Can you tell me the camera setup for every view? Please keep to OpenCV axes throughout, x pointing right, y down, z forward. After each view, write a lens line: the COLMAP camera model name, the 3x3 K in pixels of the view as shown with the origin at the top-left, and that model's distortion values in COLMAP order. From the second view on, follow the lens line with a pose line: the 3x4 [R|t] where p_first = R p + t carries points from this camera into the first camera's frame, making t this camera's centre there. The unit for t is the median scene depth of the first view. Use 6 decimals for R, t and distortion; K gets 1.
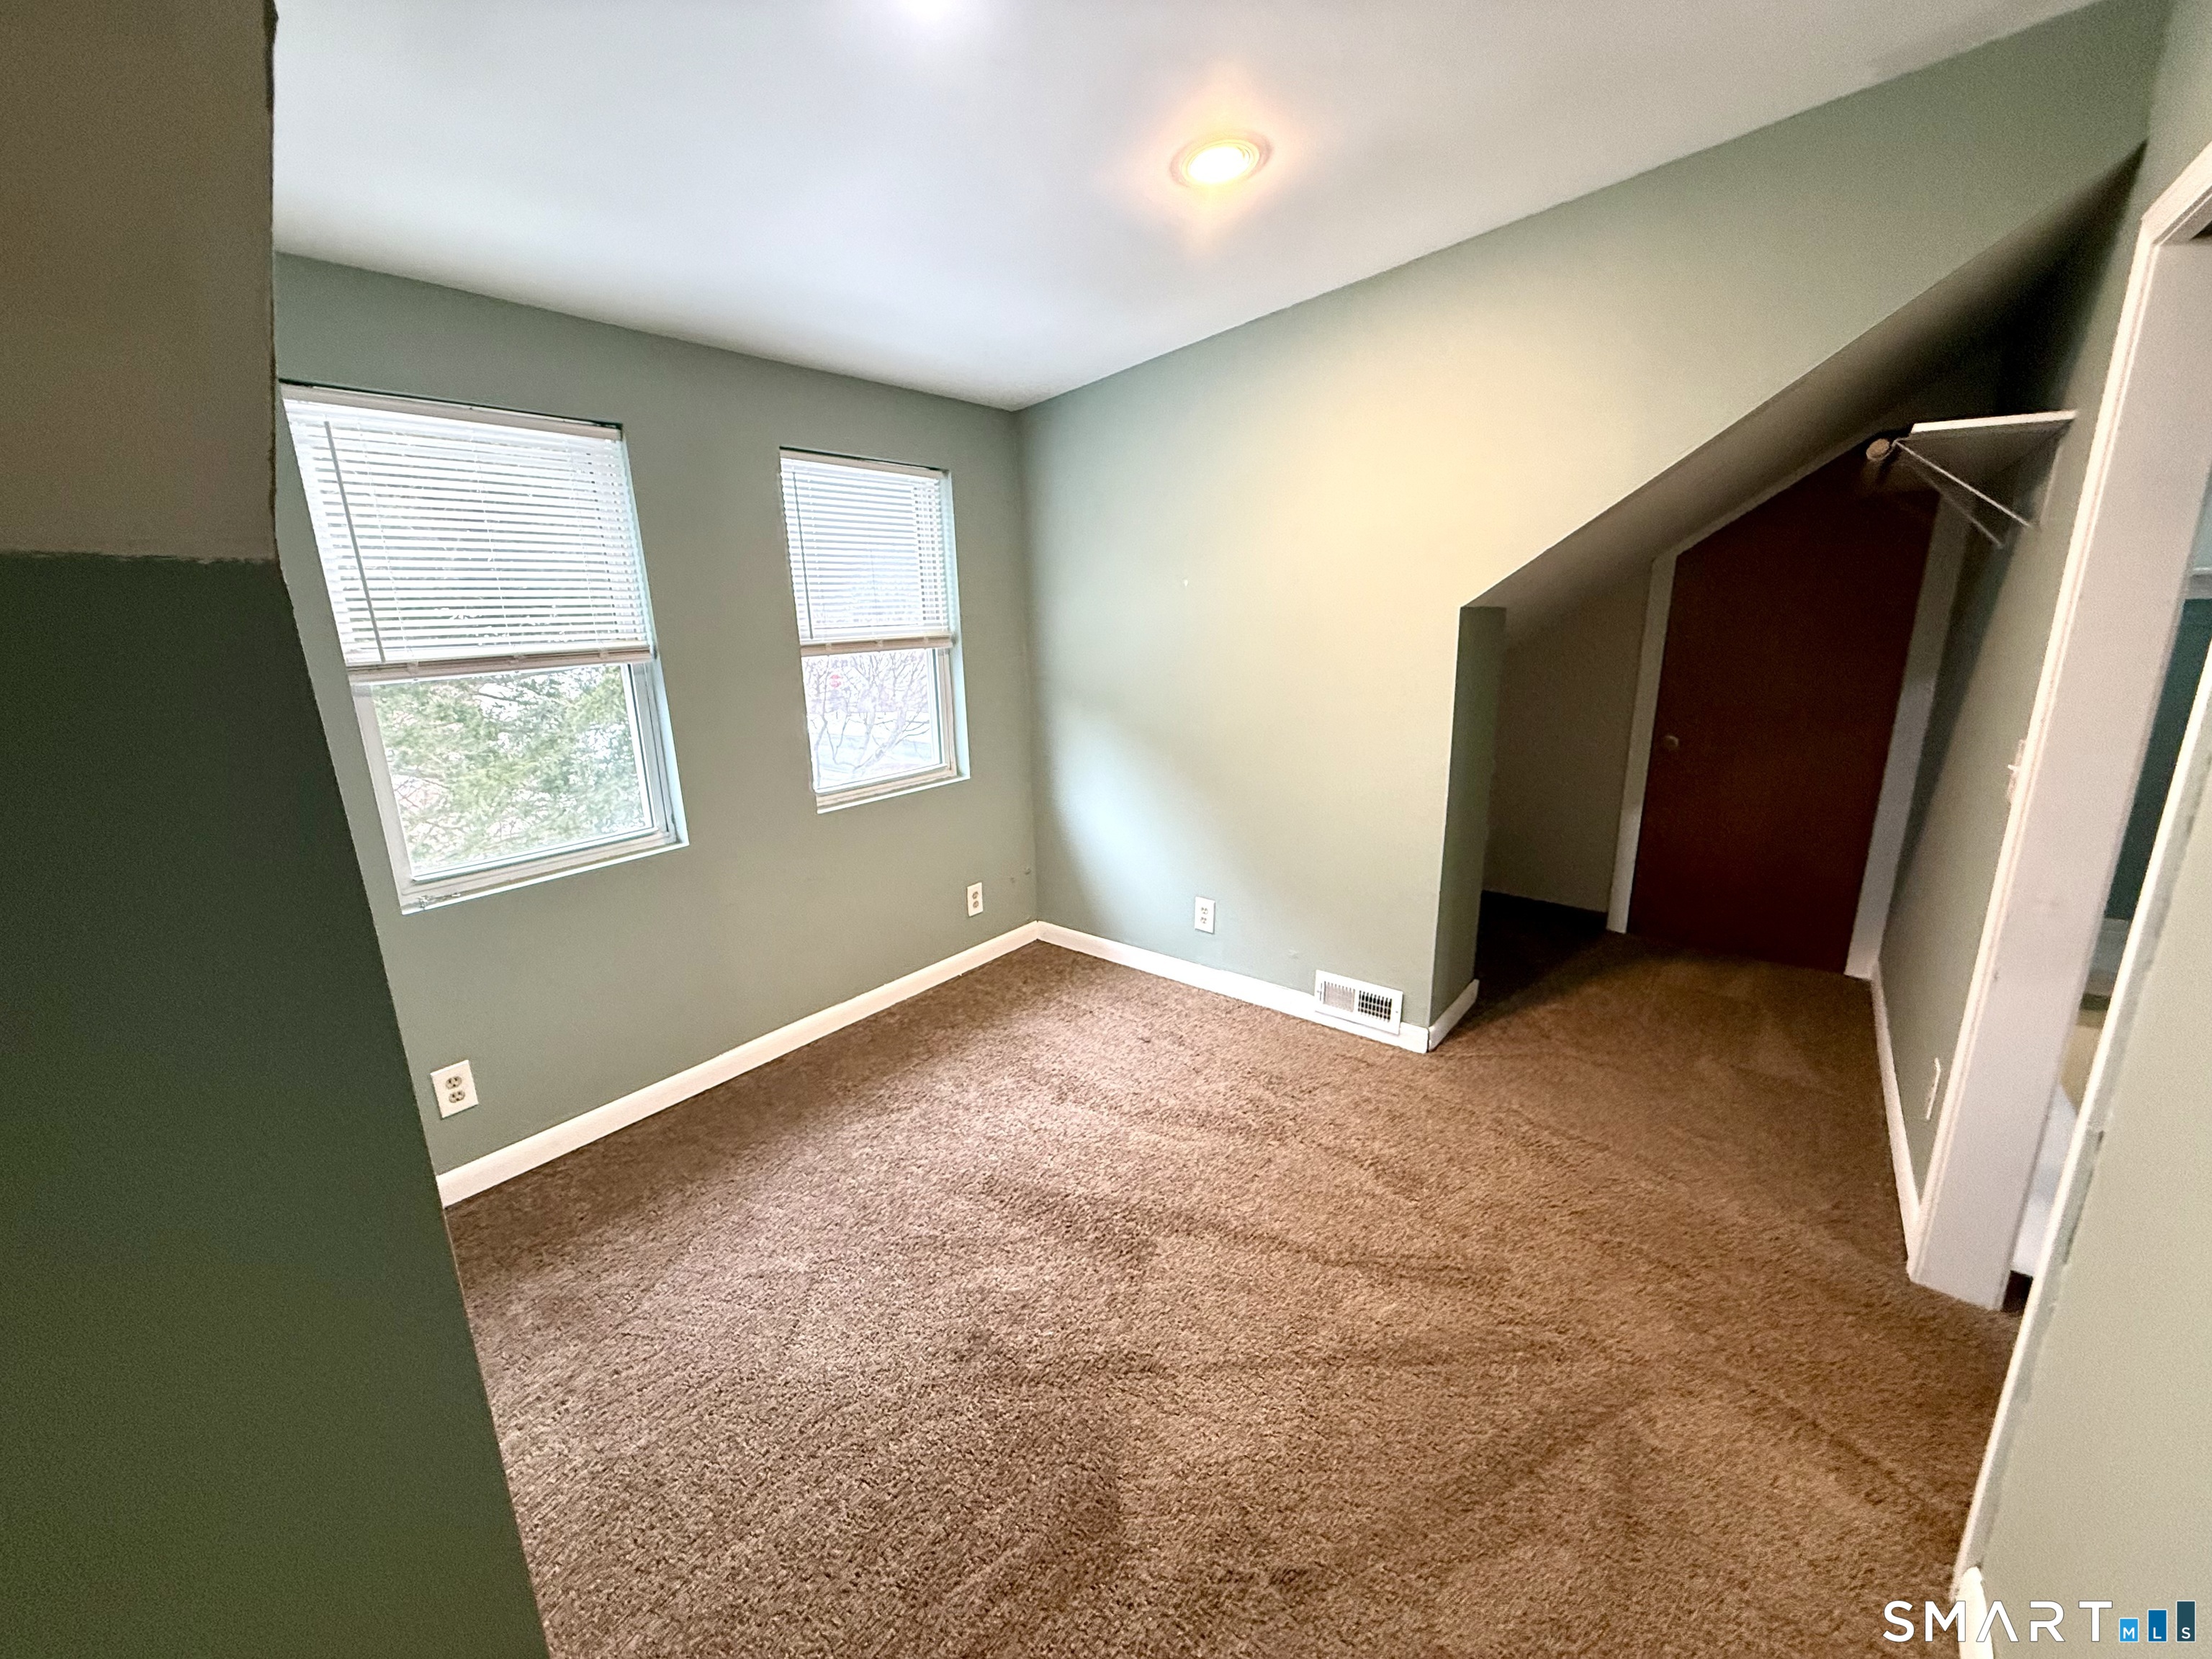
lens RADIAL K [[891.3, 0, 1106.0], [0, 891.3, 829.5], [0, 0, 1]] dist [-0.000577, -0.000205]
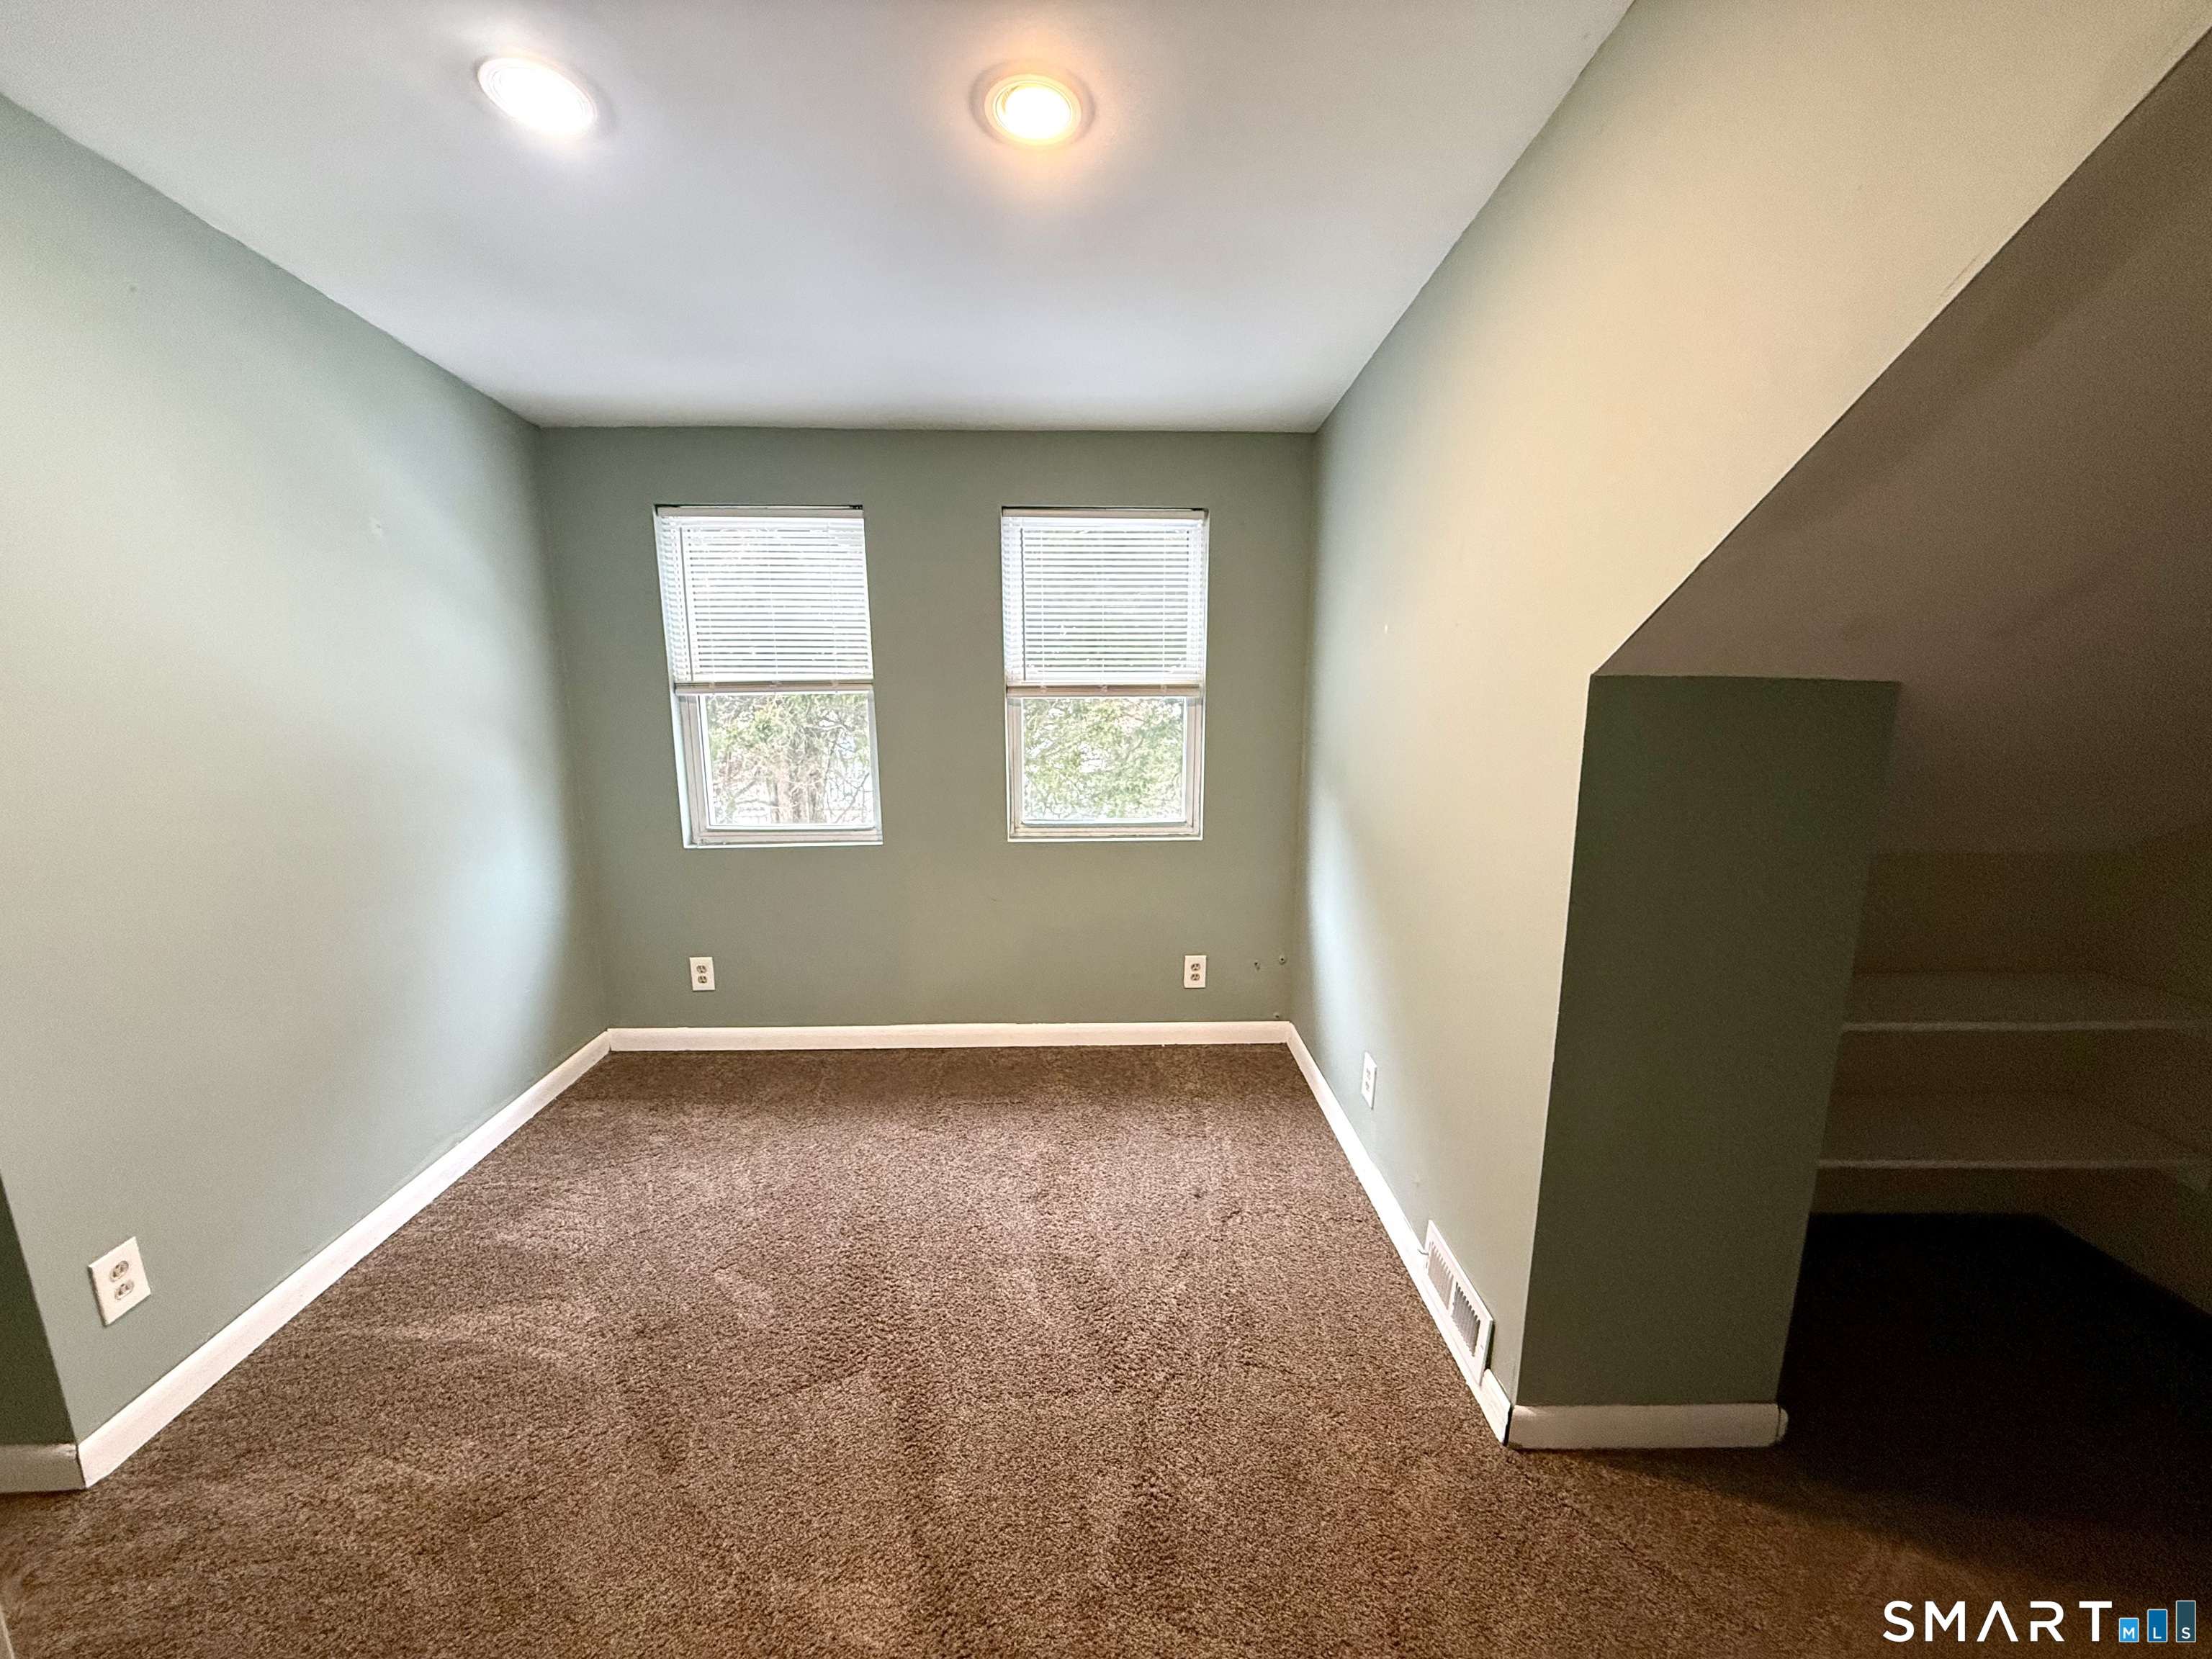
lens RADIAL K [[891.3, 0, 1106.0], [0, 891.3, 829.5], [0, 0, 1]] dist [-0.000577, -0.000205]
pose [[0.630155, 0.168021, -0.758073, 0.562124], [-0.204350, 0.977776, 0.046849, -0.106574], [0.749097, 0.125390, 0.650485, 0.390240]]
